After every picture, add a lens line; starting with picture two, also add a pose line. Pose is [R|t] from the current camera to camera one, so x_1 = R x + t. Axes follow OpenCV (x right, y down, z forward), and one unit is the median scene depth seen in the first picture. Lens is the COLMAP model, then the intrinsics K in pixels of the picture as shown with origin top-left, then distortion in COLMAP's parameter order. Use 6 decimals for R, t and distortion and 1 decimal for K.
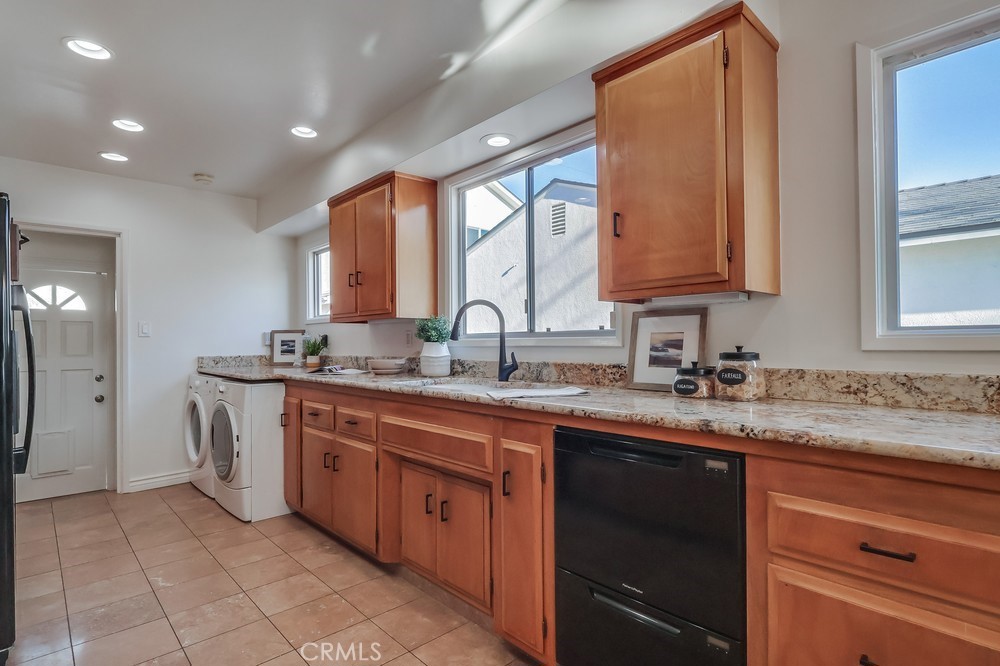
lens RADIAL K [[502.0, 0, 501.7], [0, 502.0, 338.0], [0, 0, 1]] dist [0.005949, -0.001103]
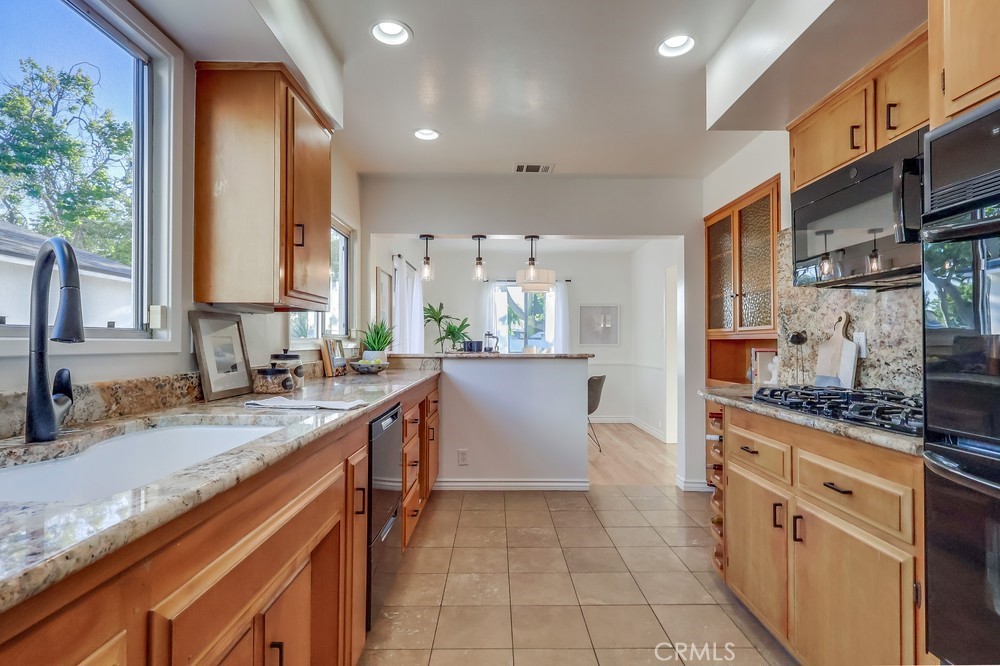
lens RADIAL K [[486.5, 0, 495.8], [0, 486.5, 333.1], [0, 0, 1]] dist [-0.004067, -0.001866]
pose [[-0.725043, 0.023213, 0.688313, -0.499610], [0.002377, 0.999510, -0.031205, 0.008939], [-0.688700, -0.020989, -0.724743, 0.938792]]
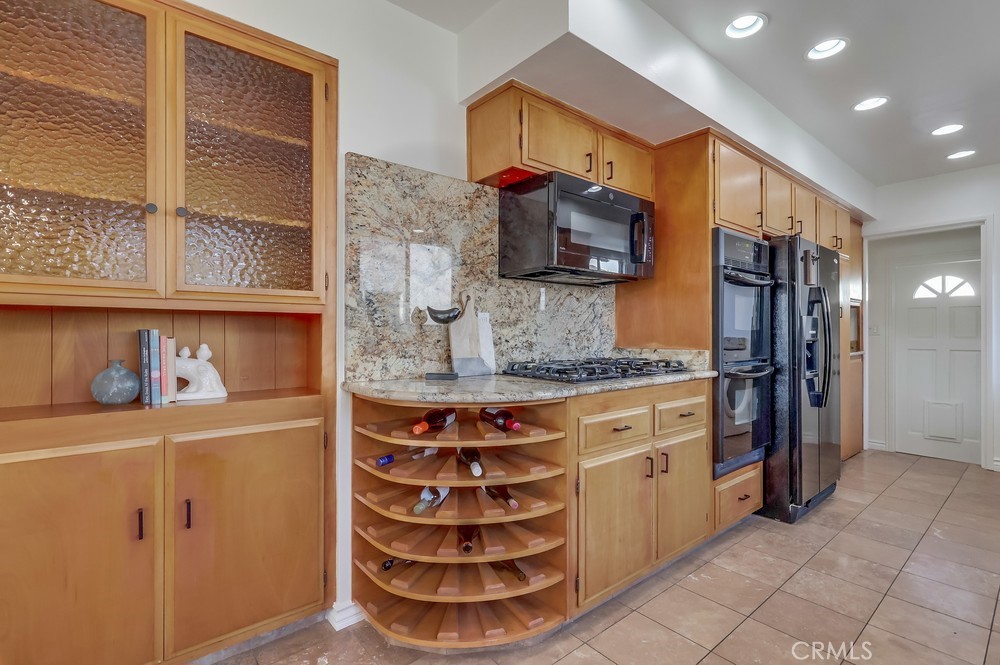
lens RADIAL K [[463.9, 0, 491.0], [0, 463.9, 335.6], [0, 0, 1]] dist [-0.007947, 0.001527]
pose [[-0.069064, 0.015008, -0.997499, 0.370624], [0.008467, 0.999860, 0.014457, 0.012138], [0.997576, -0.007447, -0.069181, 0.058518]]
